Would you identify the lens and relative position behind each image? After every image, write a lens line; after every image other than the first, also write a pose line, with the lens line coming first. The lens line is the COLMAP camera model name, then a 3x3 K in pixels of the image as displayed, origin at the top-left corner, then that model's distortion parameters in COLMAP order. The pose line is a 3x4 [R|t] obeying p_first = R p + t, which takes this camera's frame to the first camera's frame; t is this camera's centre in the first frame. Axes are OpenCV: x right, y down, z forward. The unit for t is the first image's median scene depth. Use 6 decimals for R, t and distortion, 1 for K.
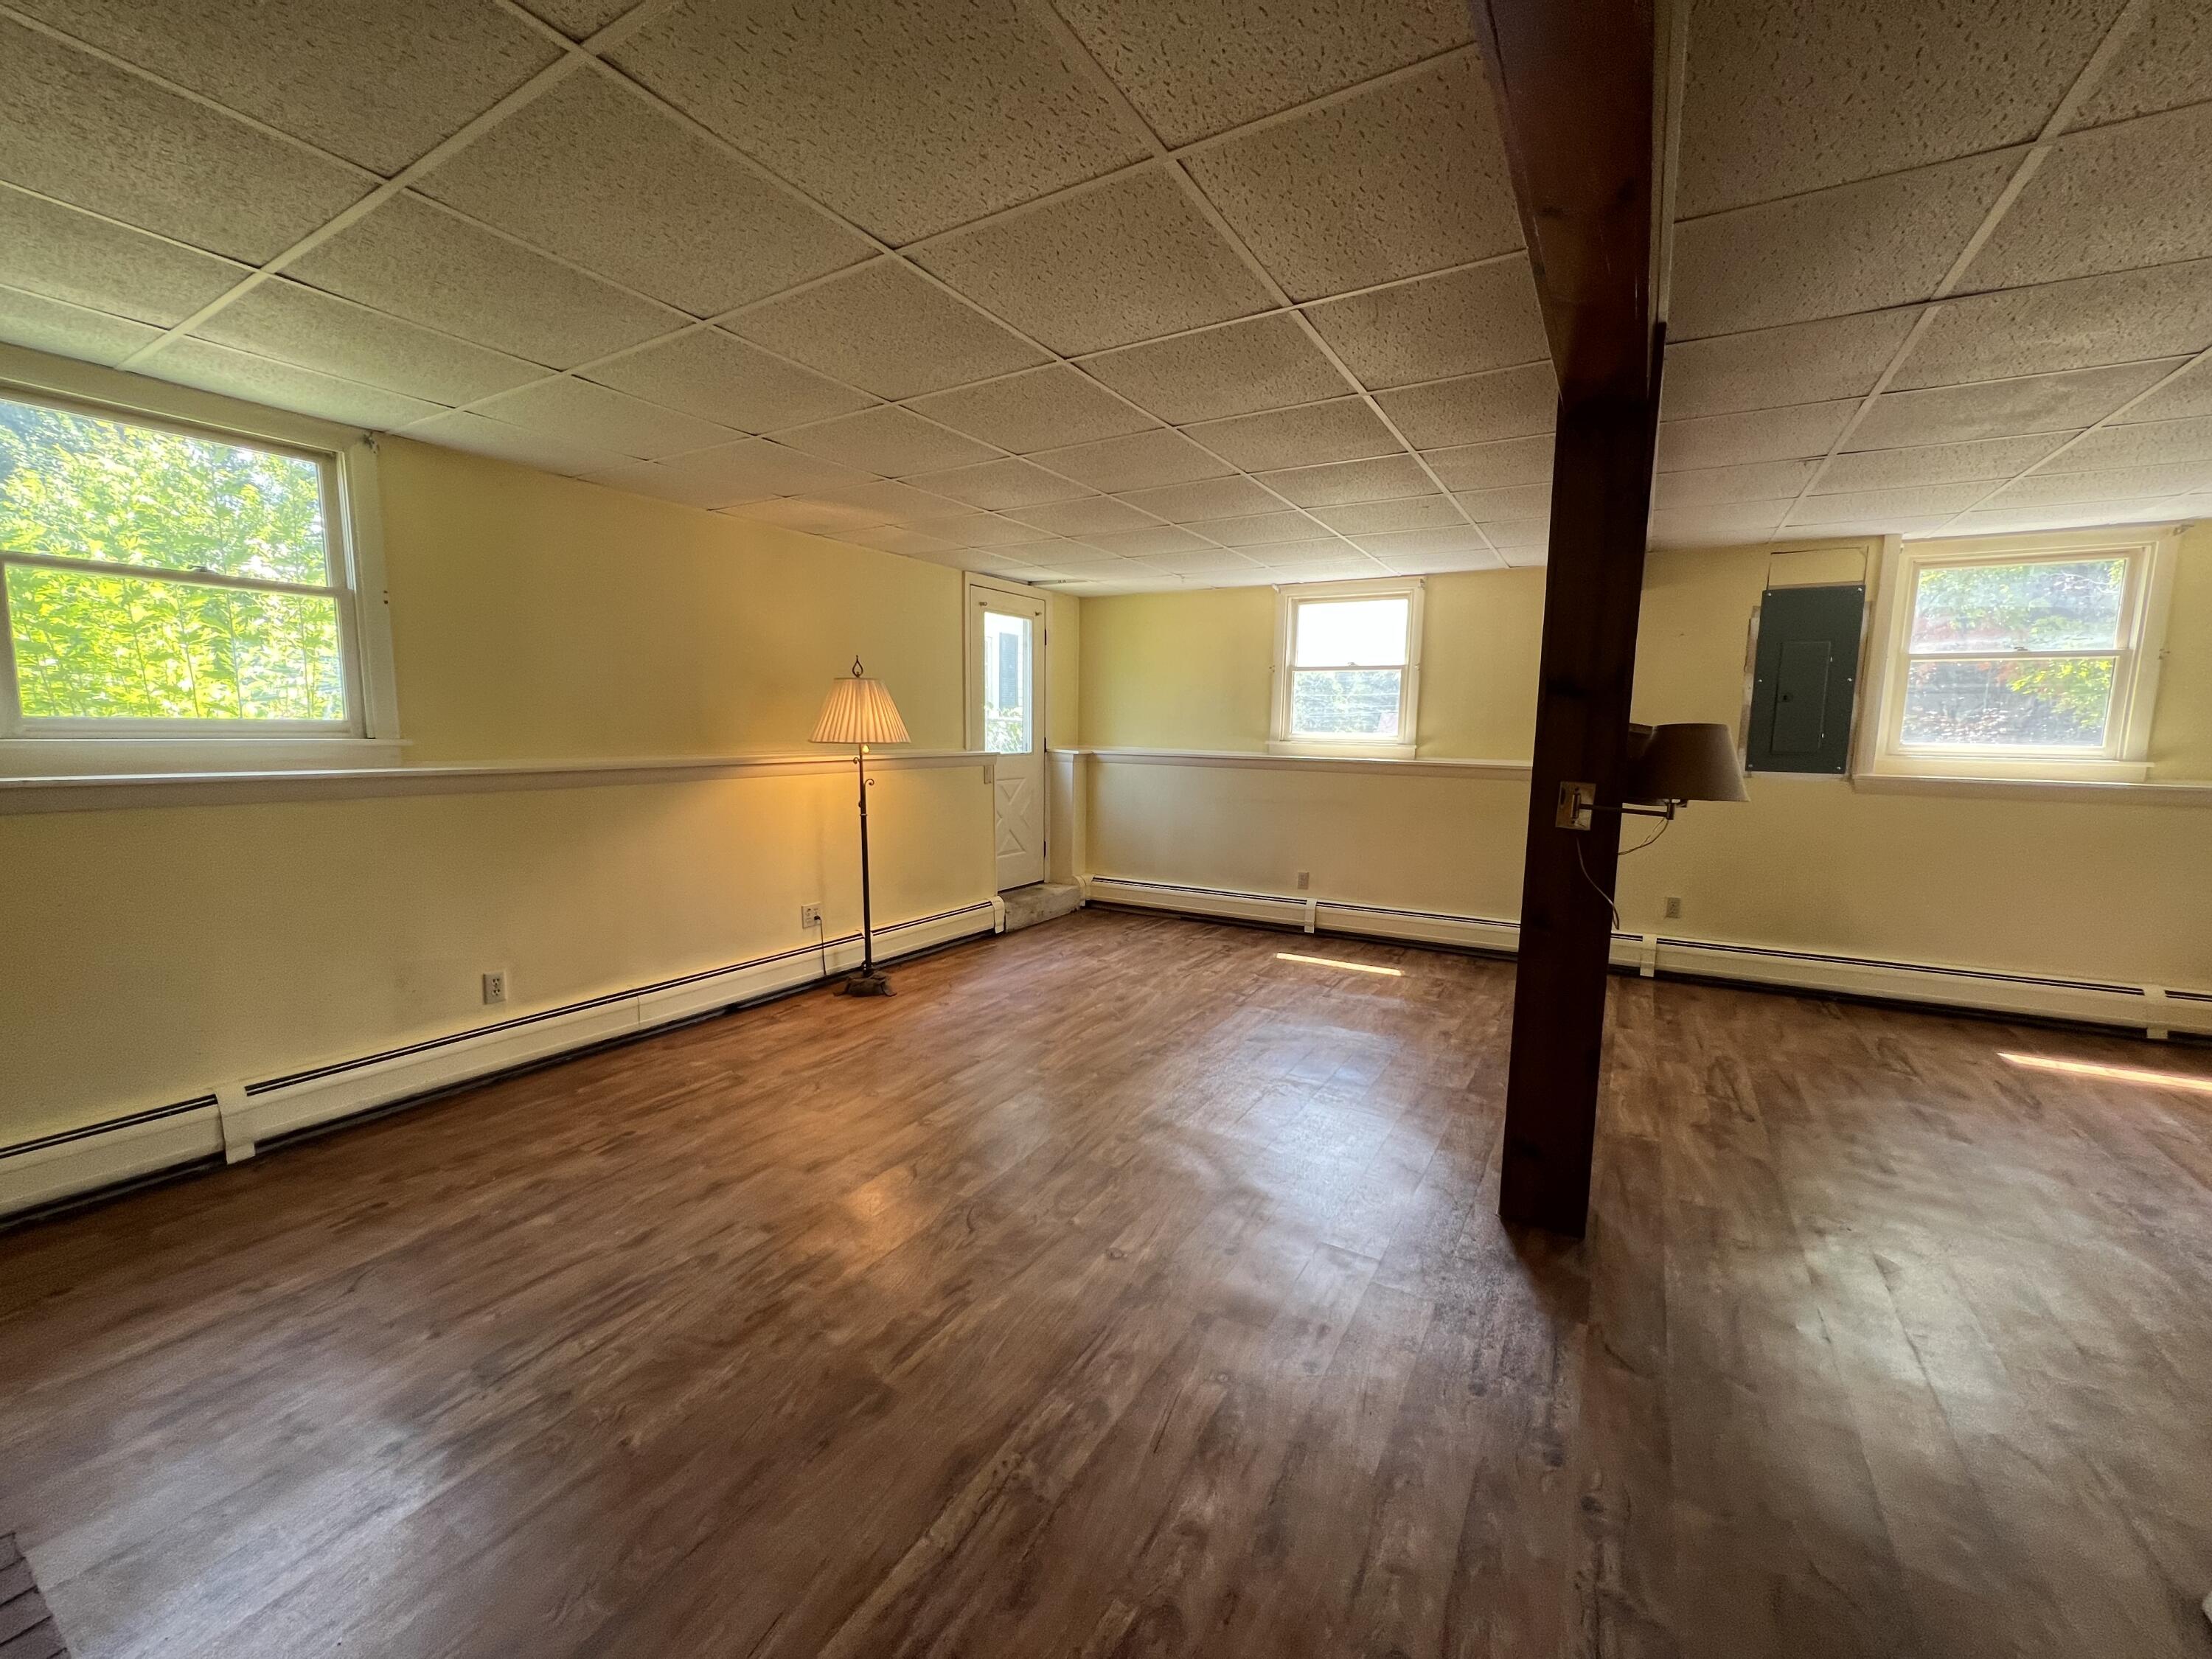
lens RADIAL K [[882.4, 0, 1115.7], [0, 882.4, 848.7], [0, 0, 1]] dist [-0.004397, -0.000551]
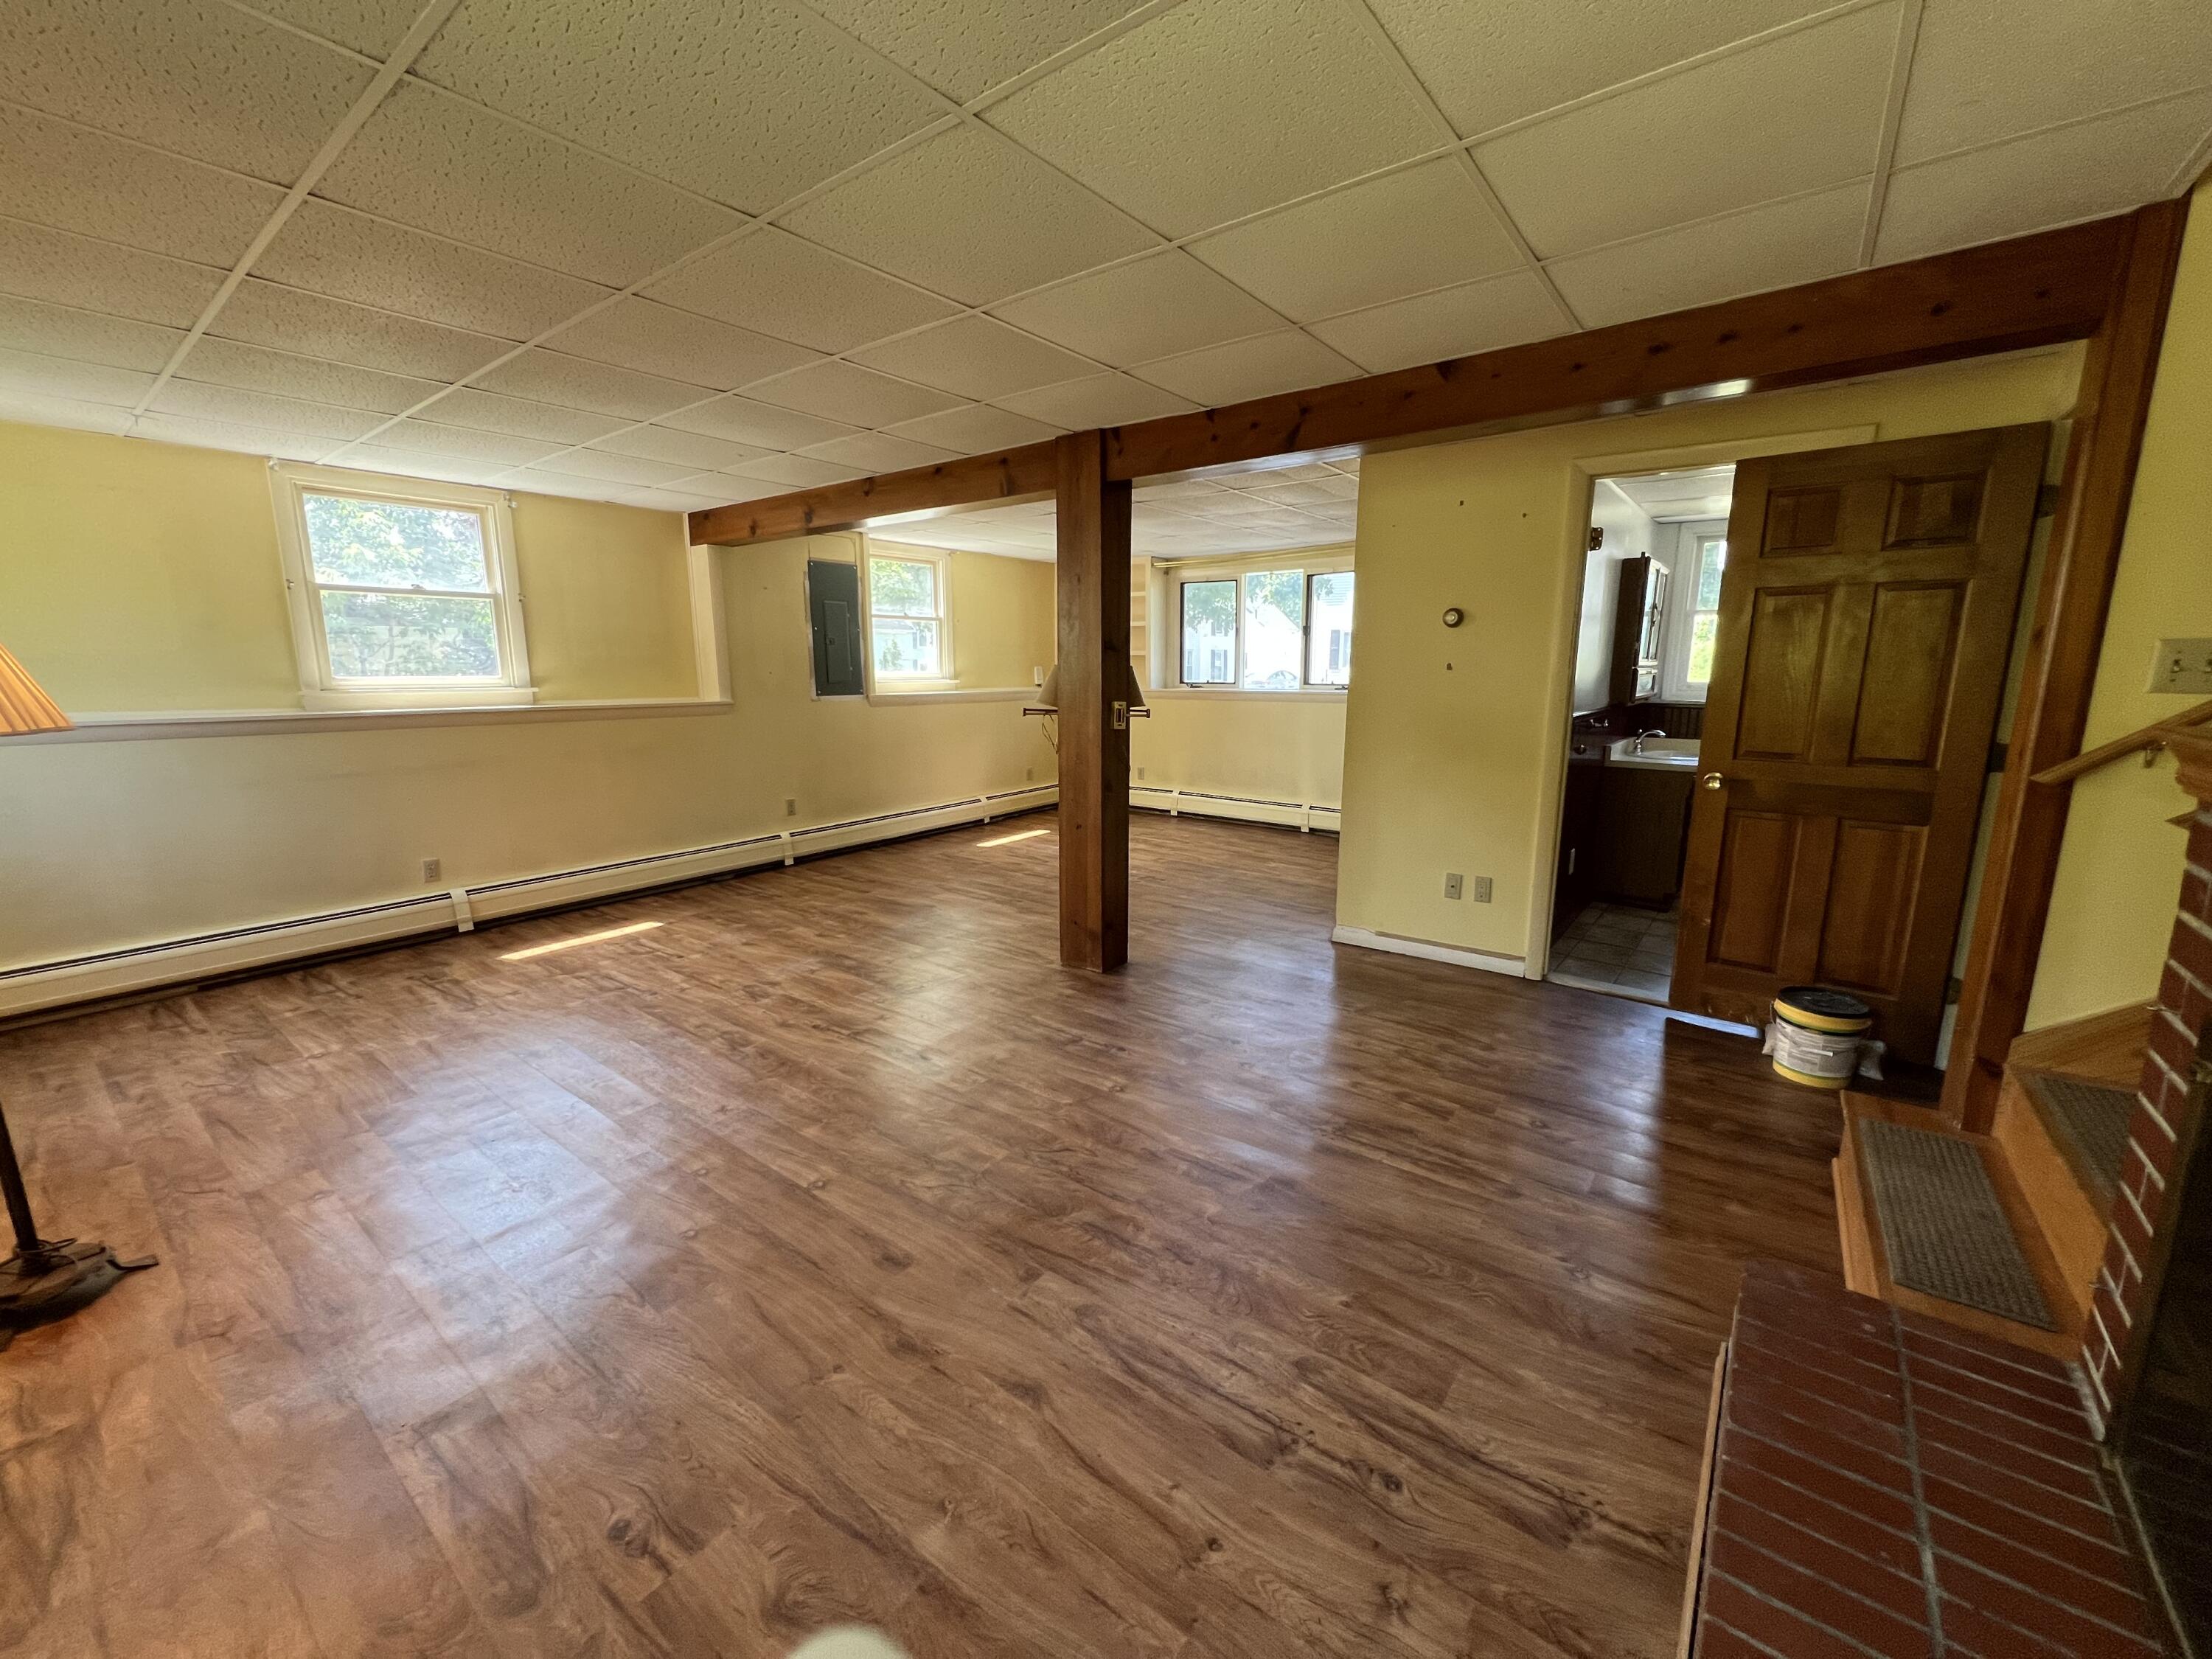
lens RADIAL K [[882.4, 0, 1098.8], [0, 882.4, 847.5], [0, 0, 1]] dist [-0.004397, -0.000551]
pose [[0.125653, -0.216040, 0.968265, -0.597290], [0.138263, 0.970289, 0.198549, -0.072959], [-0.982392, 0.108927, 0.151790, 0.400538]]
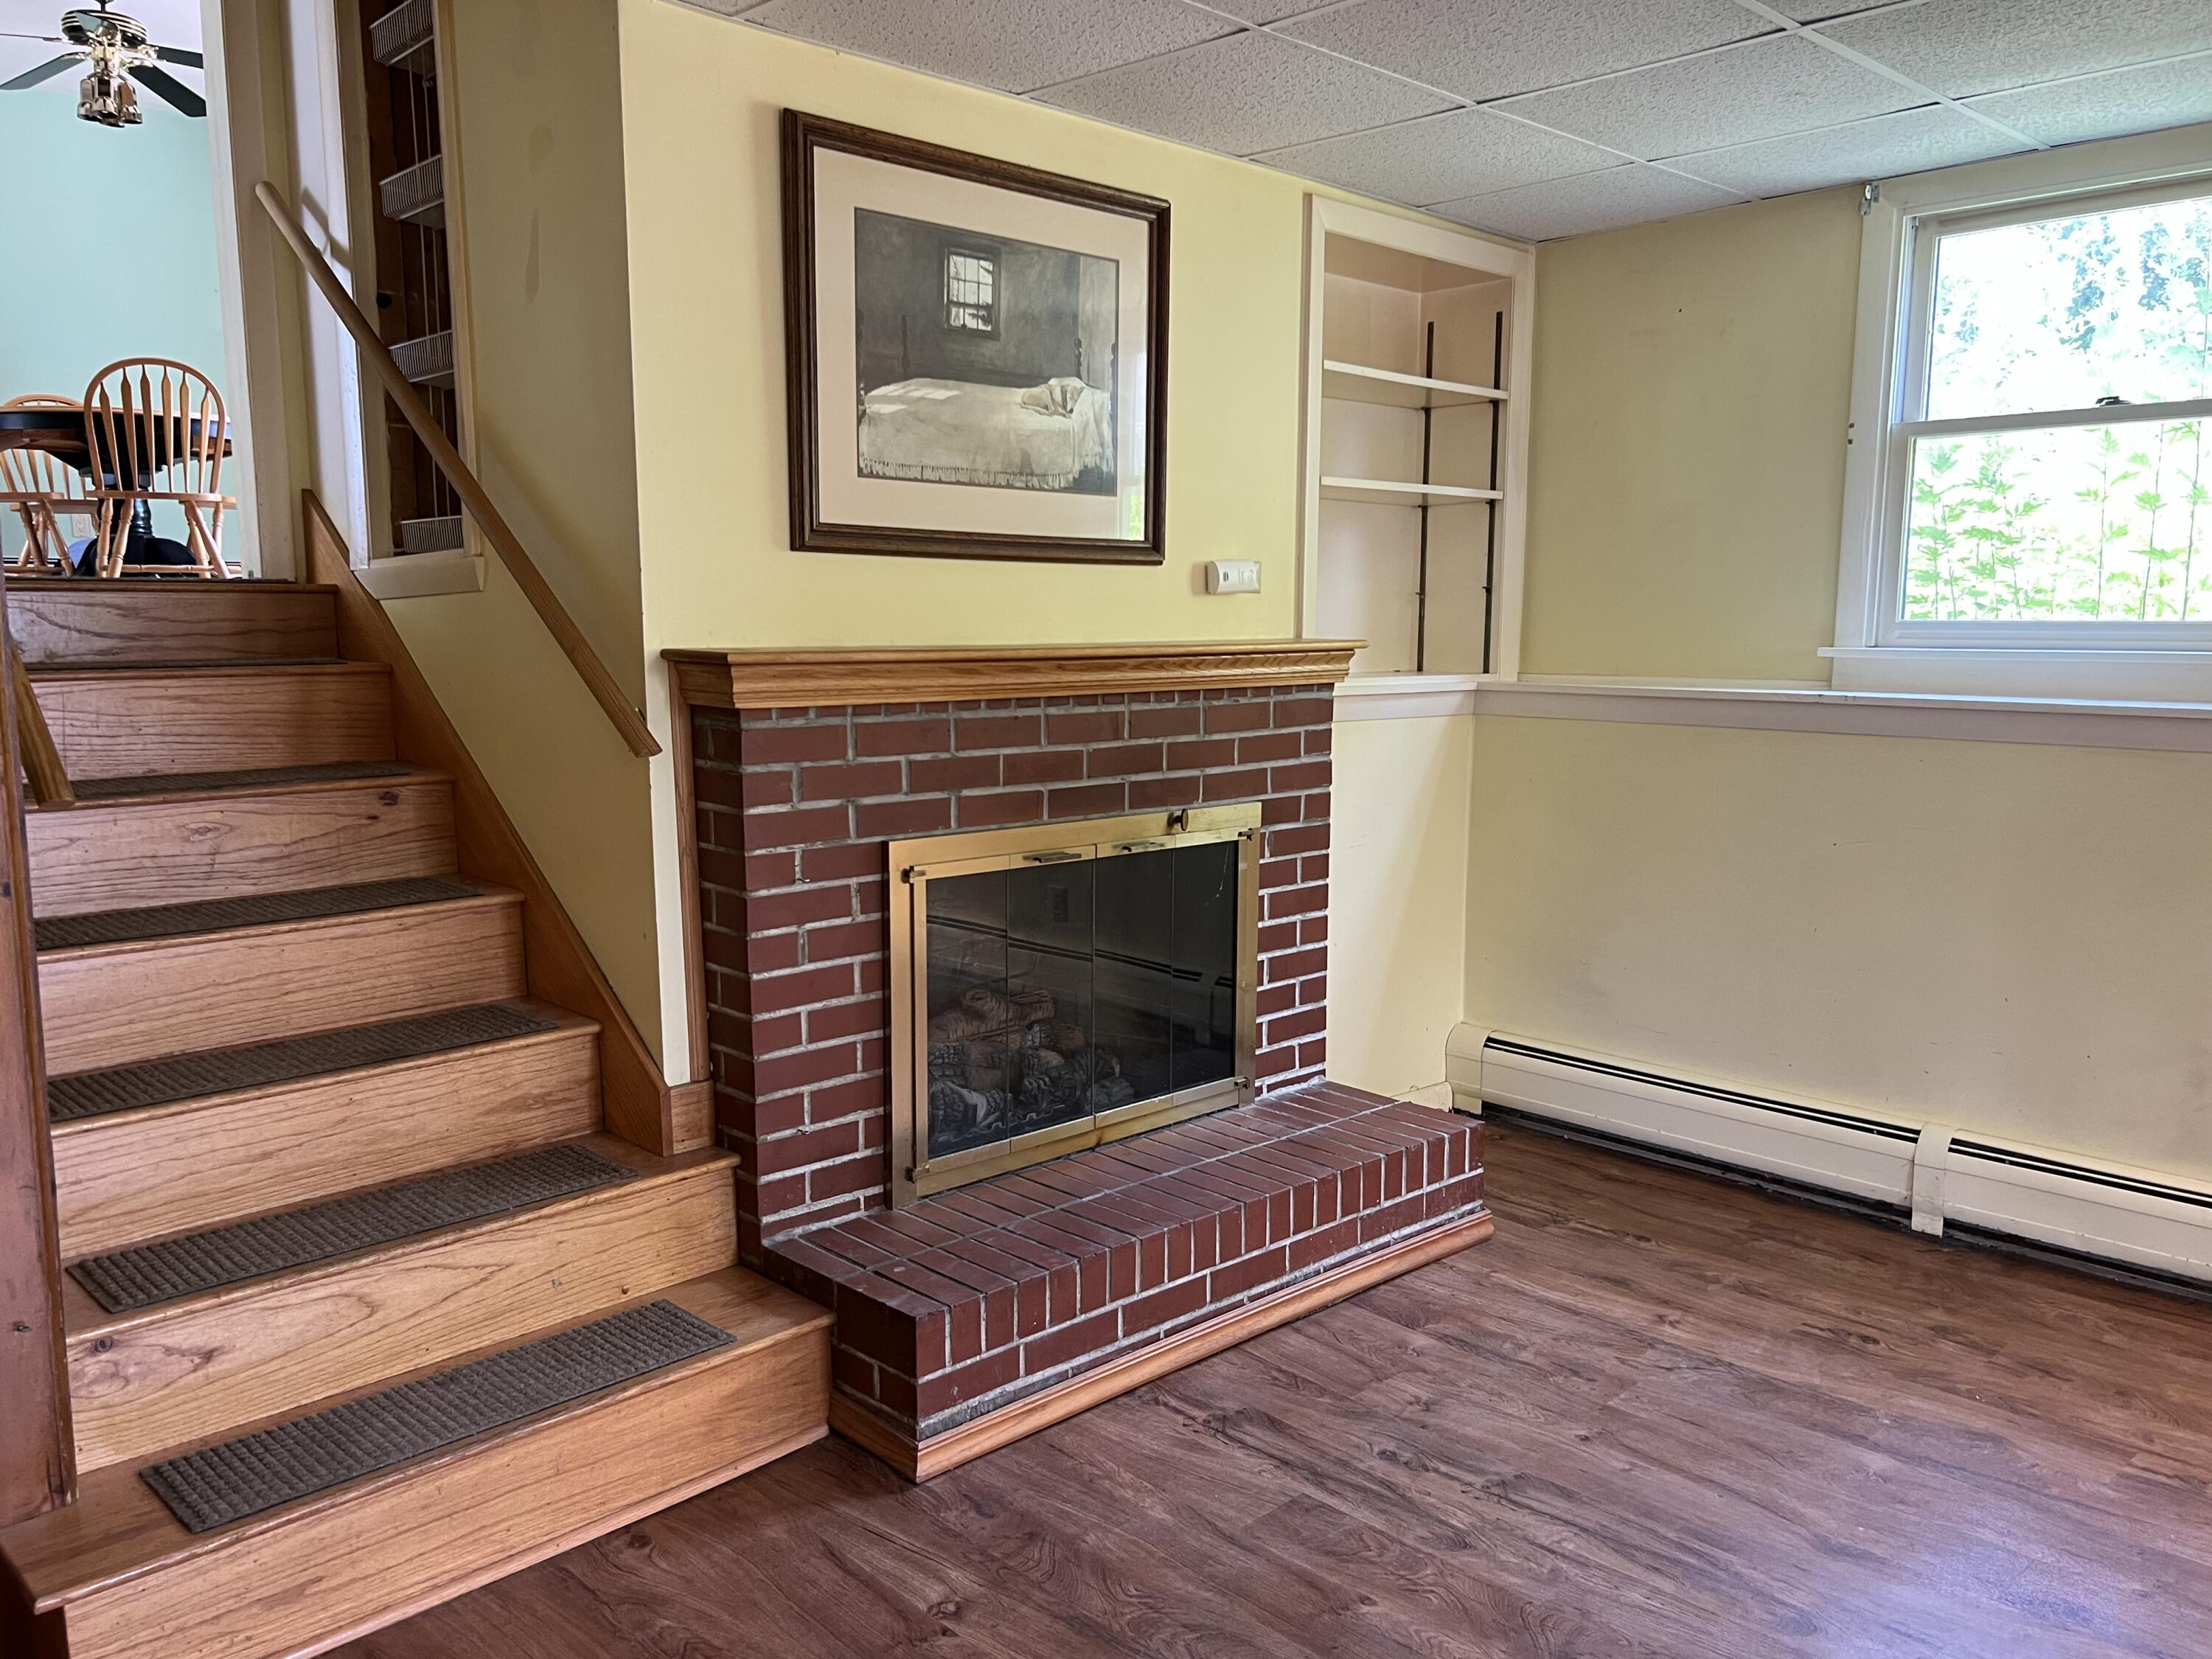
lens RADIAL K [[1734.6, 0, 1120.8], [0, 1734.6, 829.6], [0, 0, 1]] dist [0.052791, -0.003489]
pose [[-0.257245, 0.111550, -0.959886, 0.312803], [-0.136815, 0.979105, 0.150449, -0.057615], [0.956612, 0.170029, -0.236608, 0.386278]]
